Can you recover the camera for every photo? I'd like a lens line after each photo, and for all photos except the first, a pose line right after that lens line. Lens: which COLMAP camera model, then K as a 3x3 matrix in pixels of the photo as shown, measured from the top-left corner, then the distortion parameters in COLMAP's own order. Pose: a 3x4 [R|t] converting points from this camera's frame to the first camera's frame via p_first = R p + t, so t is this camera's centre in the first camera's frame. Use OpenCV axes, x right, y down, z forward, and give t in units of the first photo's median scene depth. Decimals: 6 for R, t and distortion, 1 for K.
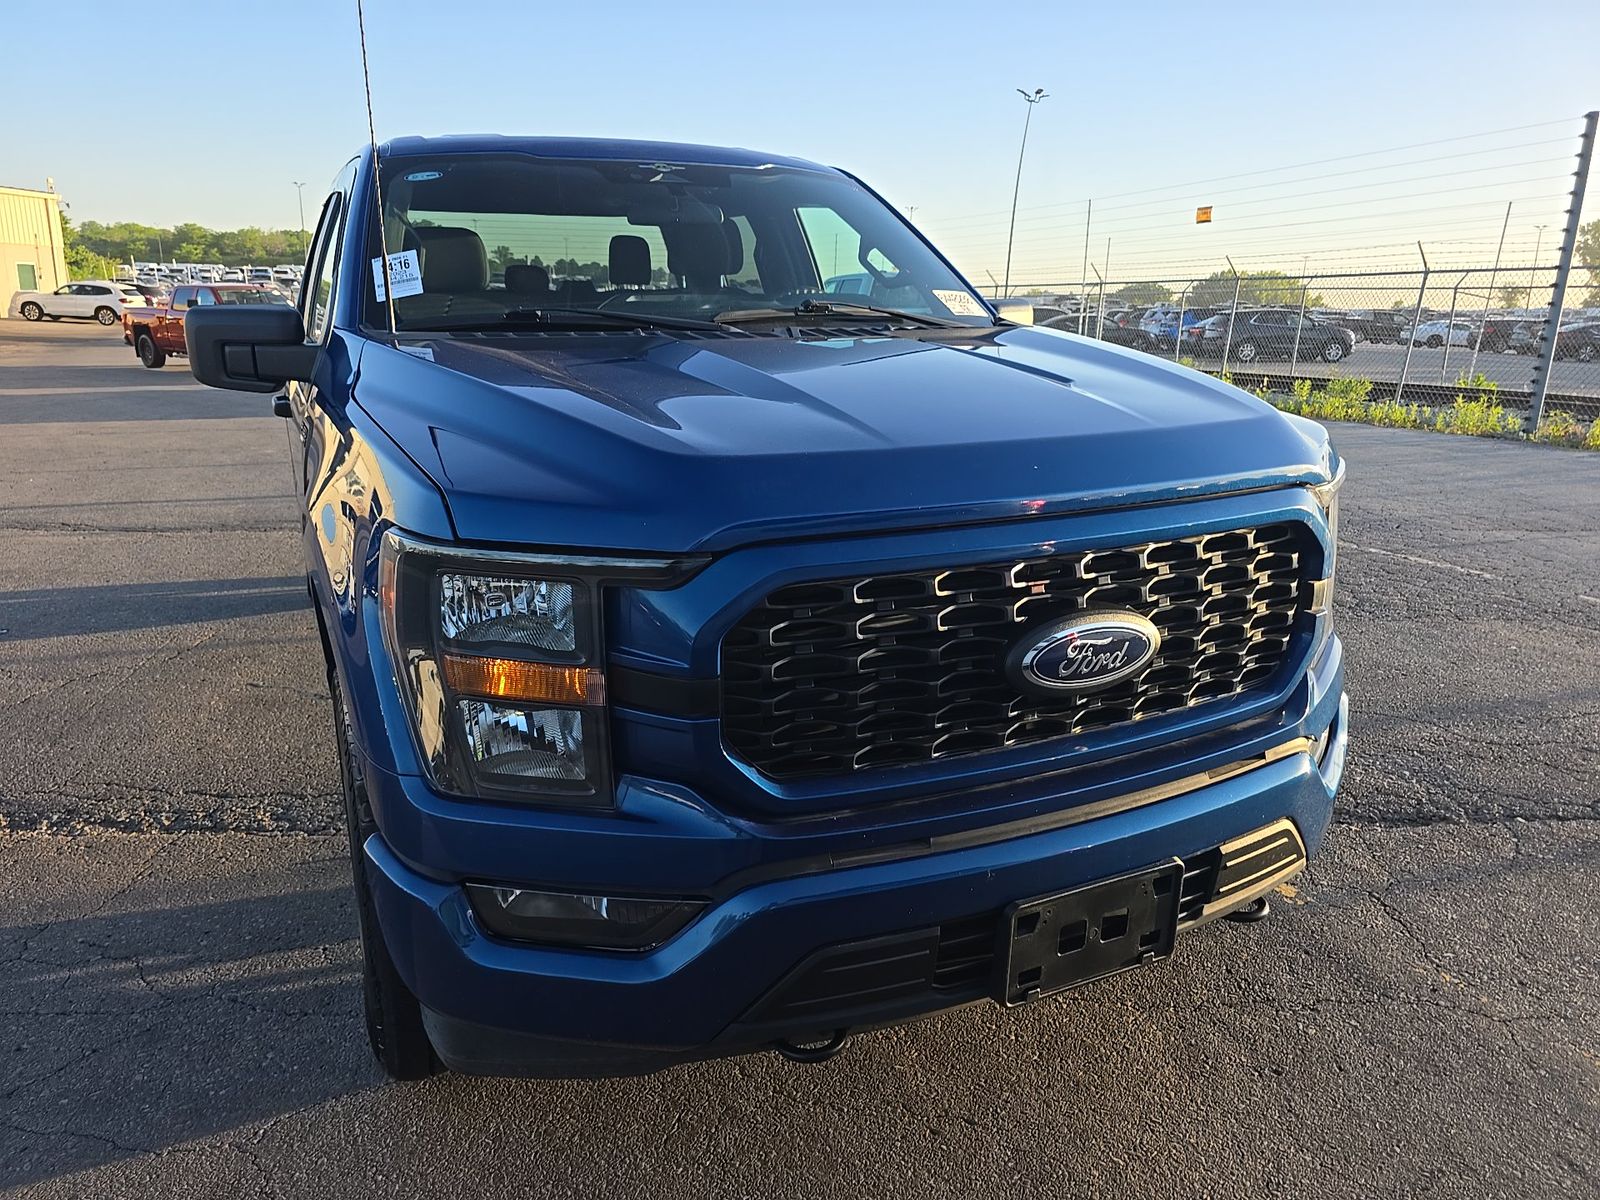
lens RADIAL K [[1083.3, 0, 787.7], [0, 1083.3, 601.0], [0, 0, 1]] dist [0.056516, -0.041852]
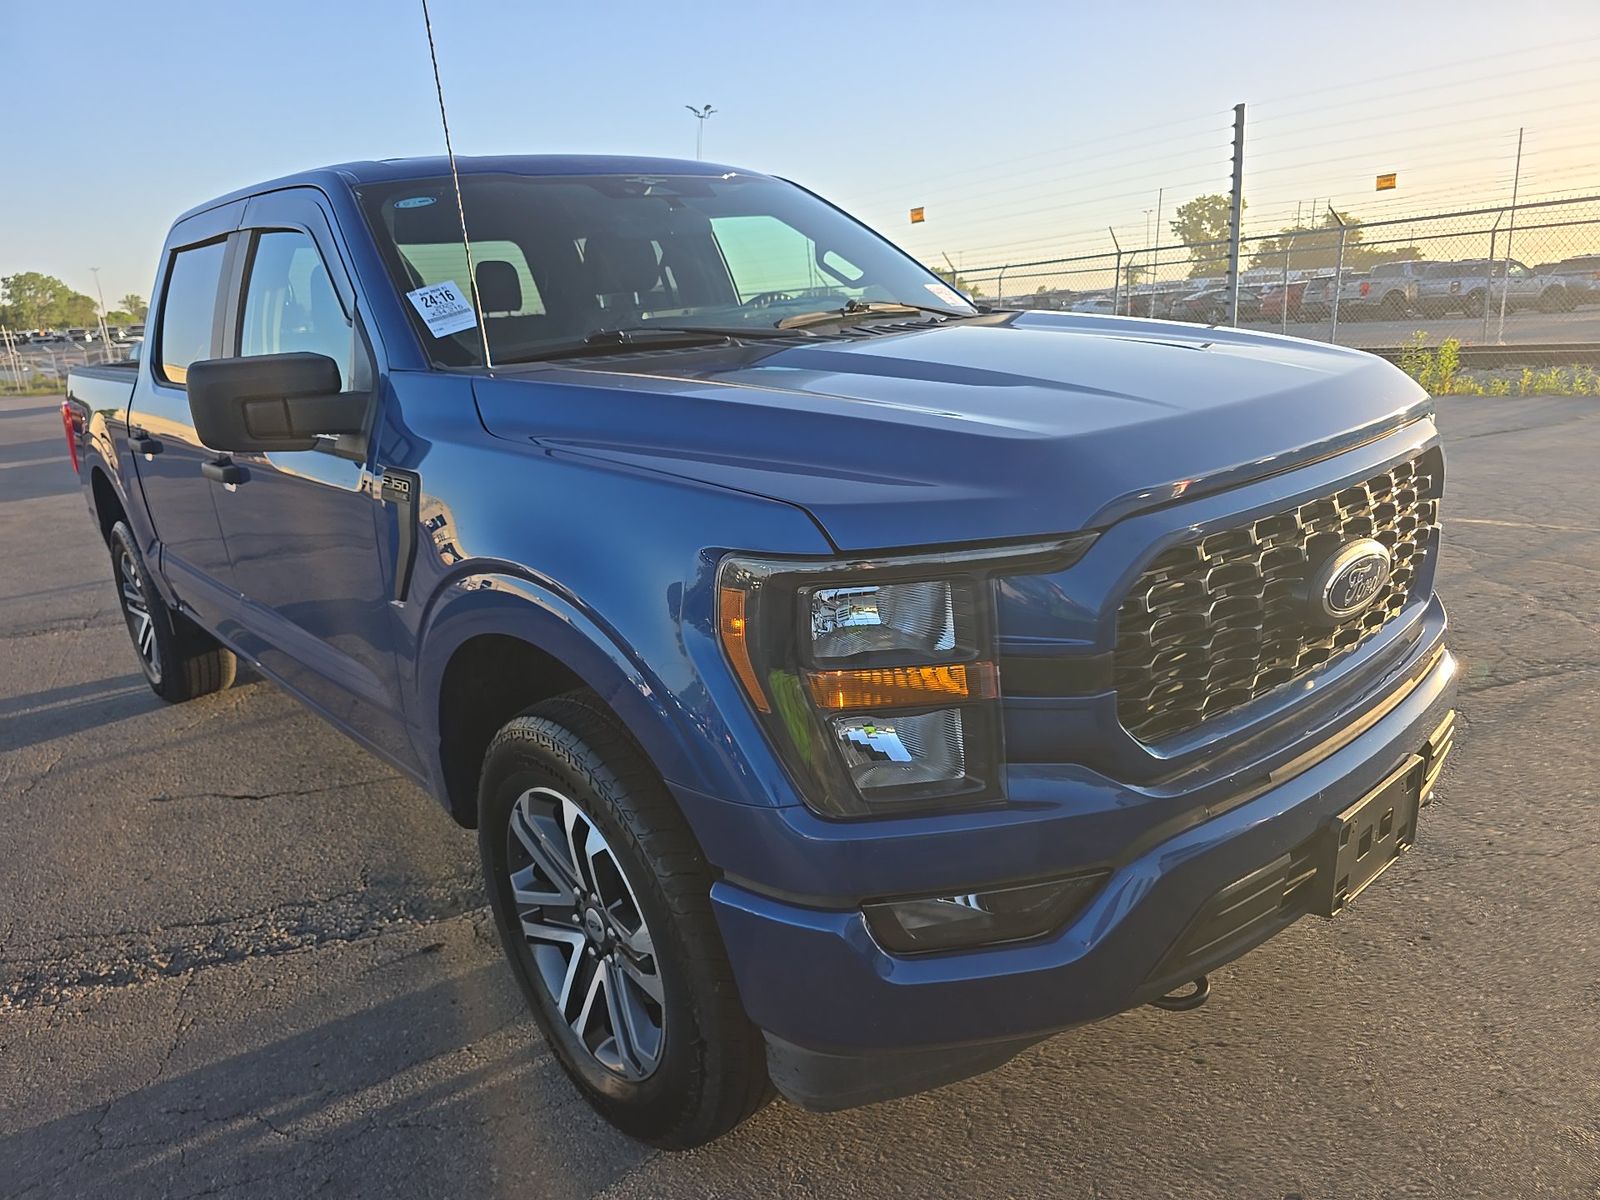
lens RADIAL K [[1083.3, 0, 791.4], [0, 1083.3, 603.1], [0, 0, 1]] dist [0.056516, -0.041852]
pose [[0.958650, -0.146703, 0.243861, -0.264736], [0.149743, 0.988706, 0.006128, -0.010711], [-0.242006, 0.030642, 0.969791, 0.034248]]
